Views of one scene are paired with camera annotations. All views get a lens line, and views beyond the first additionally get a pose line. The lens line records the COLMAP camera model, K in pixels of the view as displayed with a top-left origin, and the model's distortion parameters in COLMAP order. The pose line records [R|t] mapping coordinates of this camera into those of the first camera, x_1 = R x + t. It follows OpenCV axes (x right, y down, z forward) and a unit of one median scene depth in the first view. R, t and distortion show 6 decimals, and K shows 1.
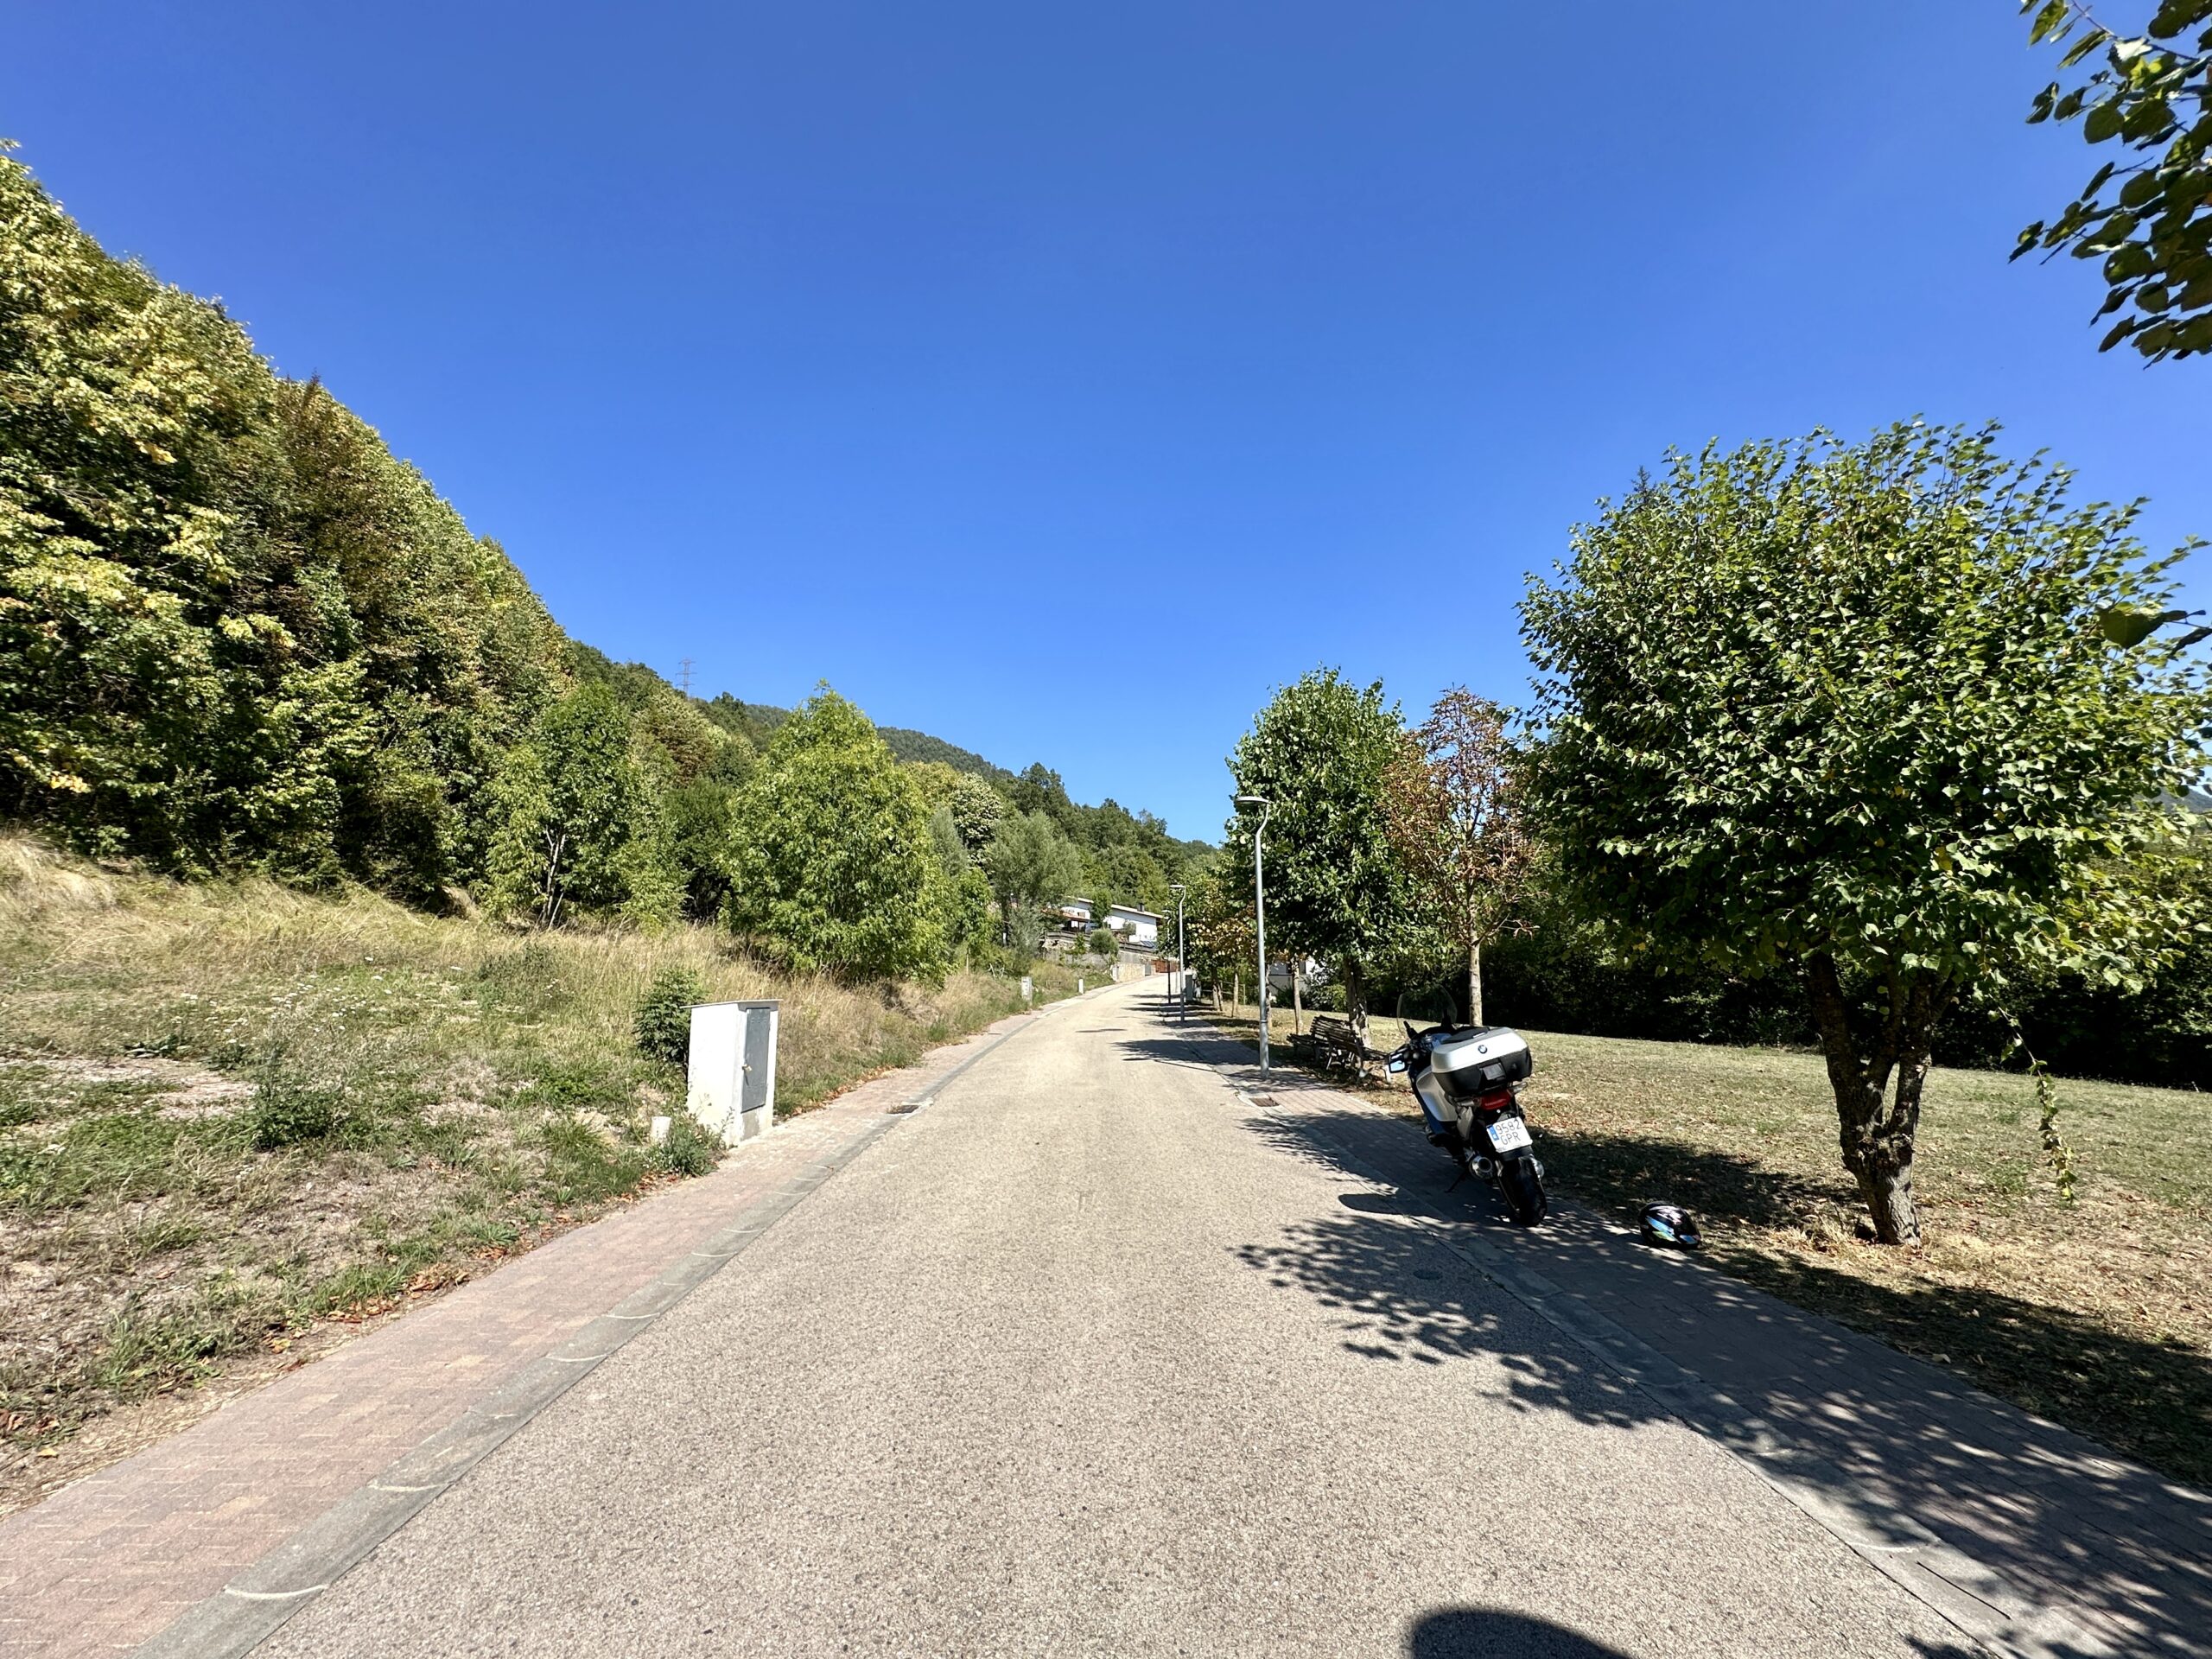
lens RADIAL K [[895.3, 0, 1103.0], [0, 895.3, 869.1], [0, 0, 1]] dist [-0.000782, 0.000059]
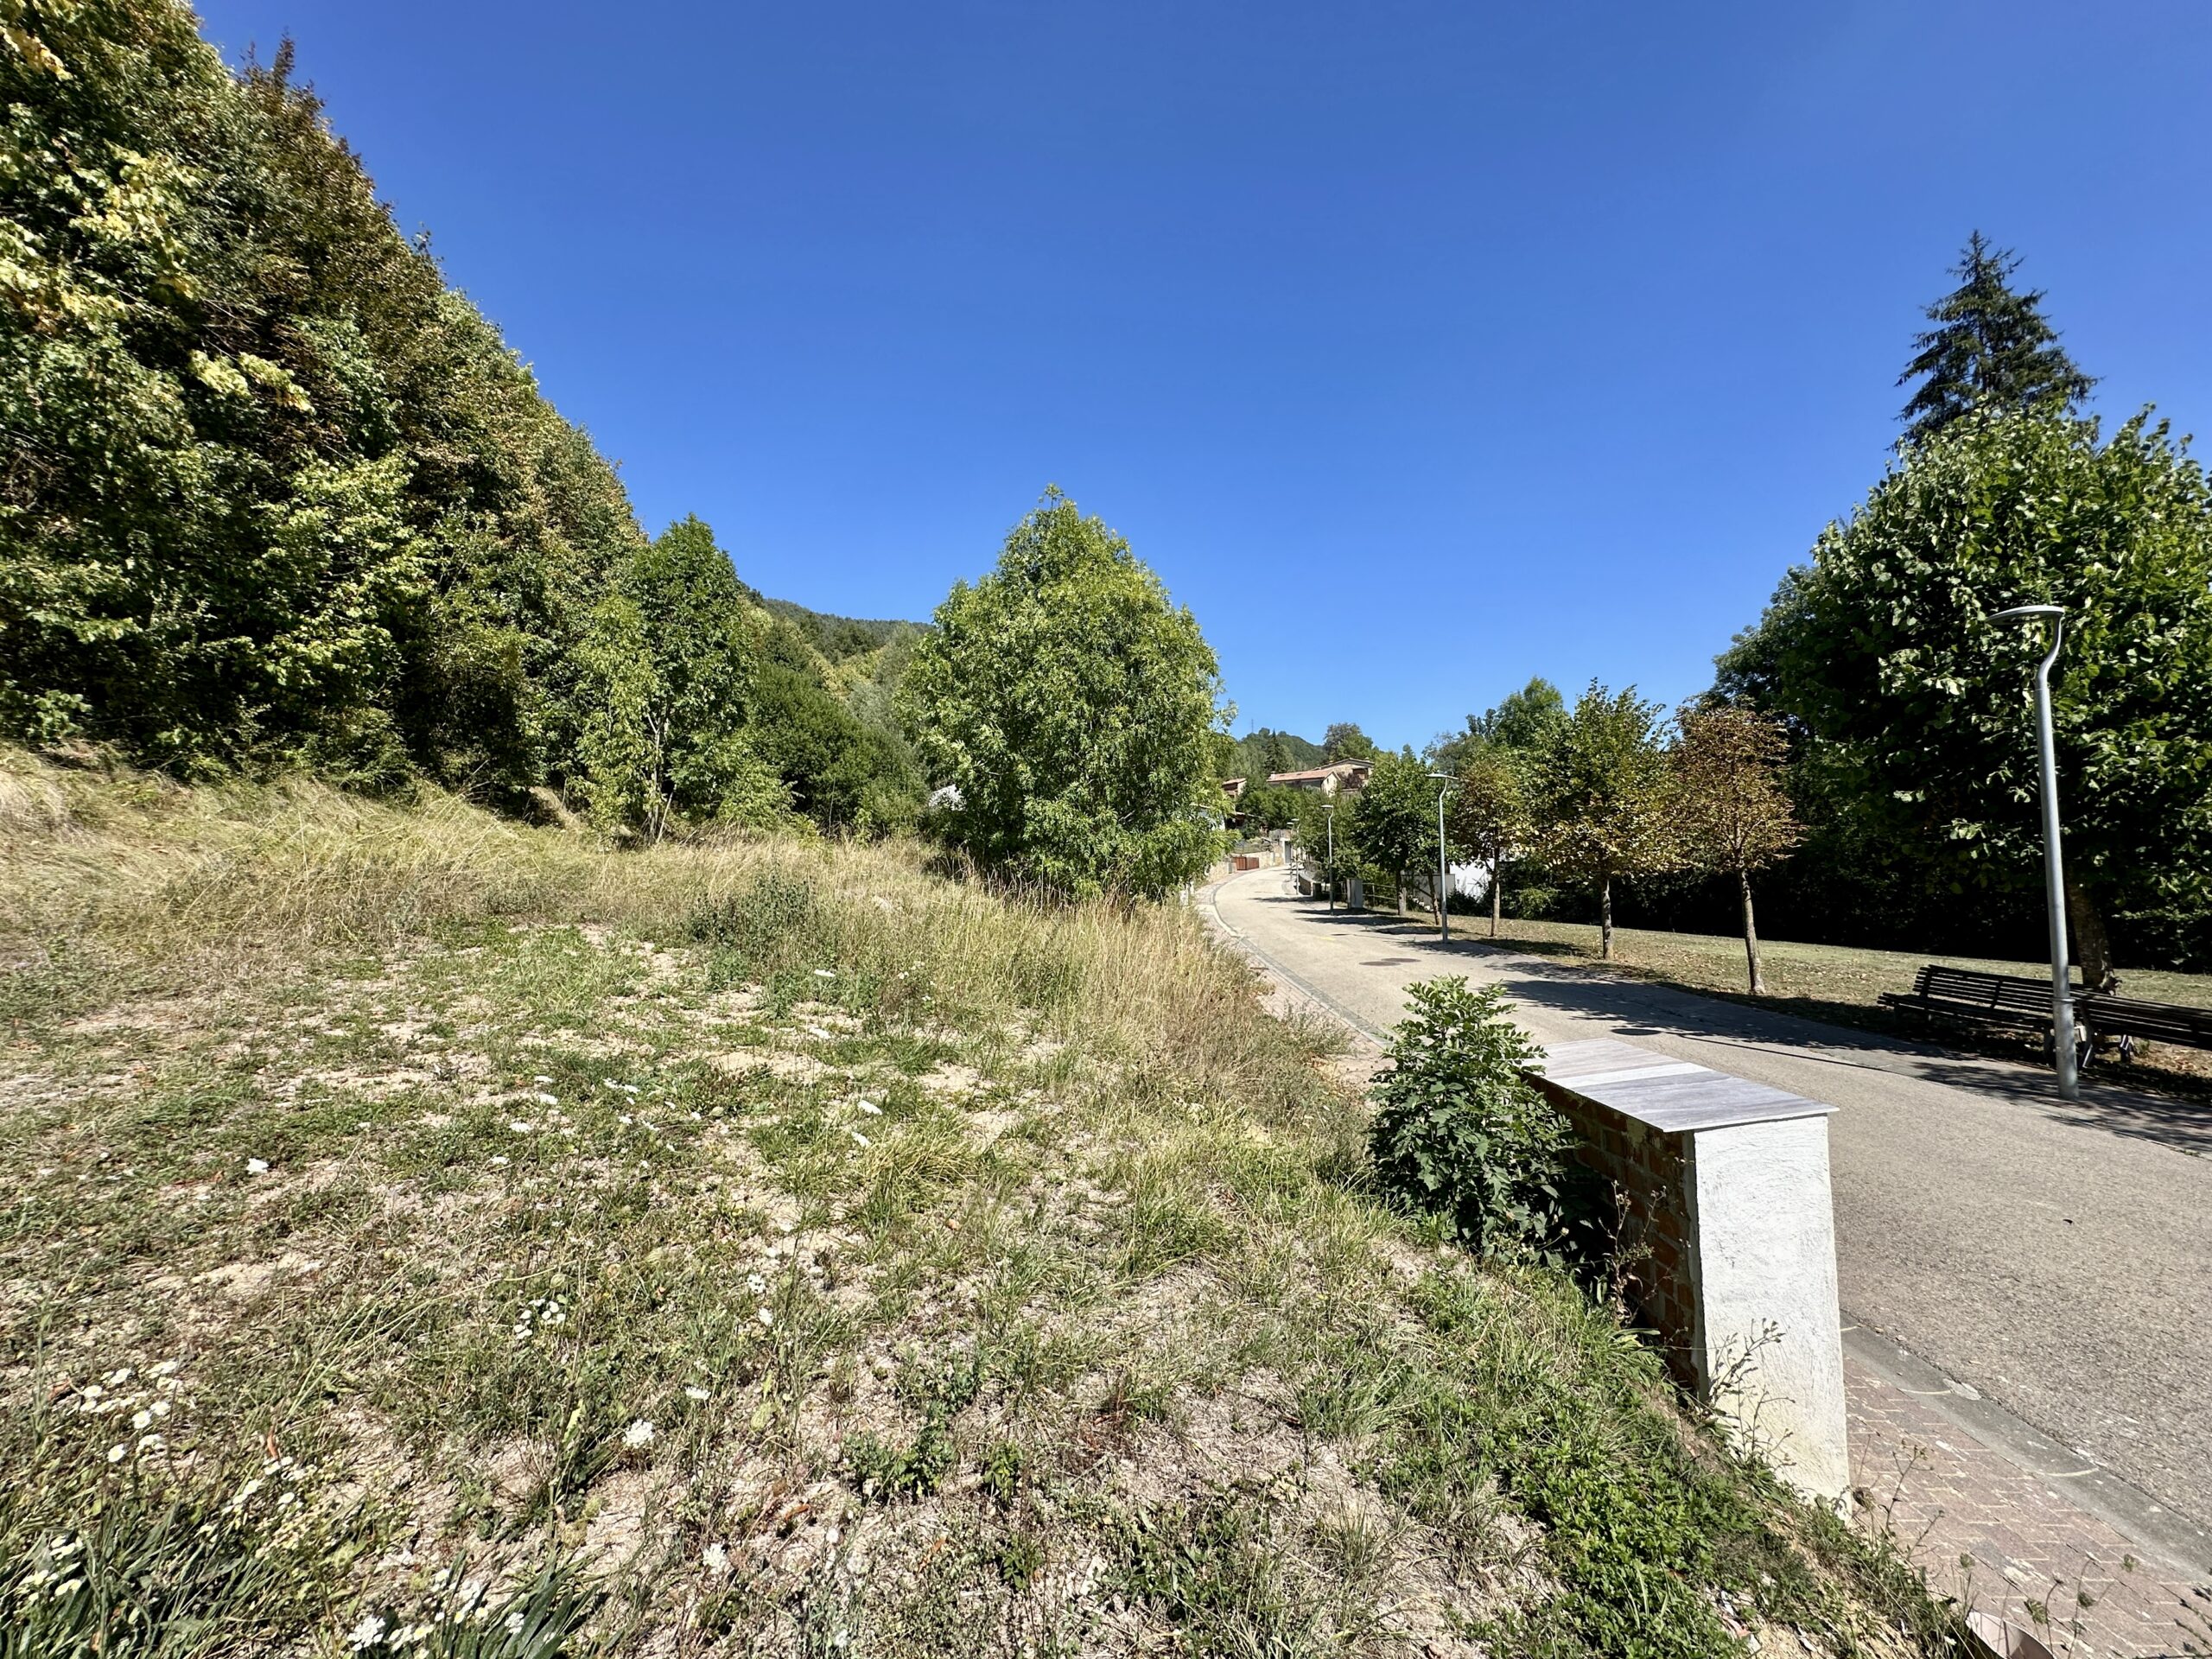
lens RADIAL K [[895.3, 0, 1103.0], [0, 895.3, 869.1], [0, 0, 1]] dist [-0.000782, 0.000059]
pose [[0.999796, -0.010435, -0.017298, -0.300846], [0.012394, 0.993021, 0.117289, 0.008109], [0.015954, -0.117479, 0.992947, 0.305688]]
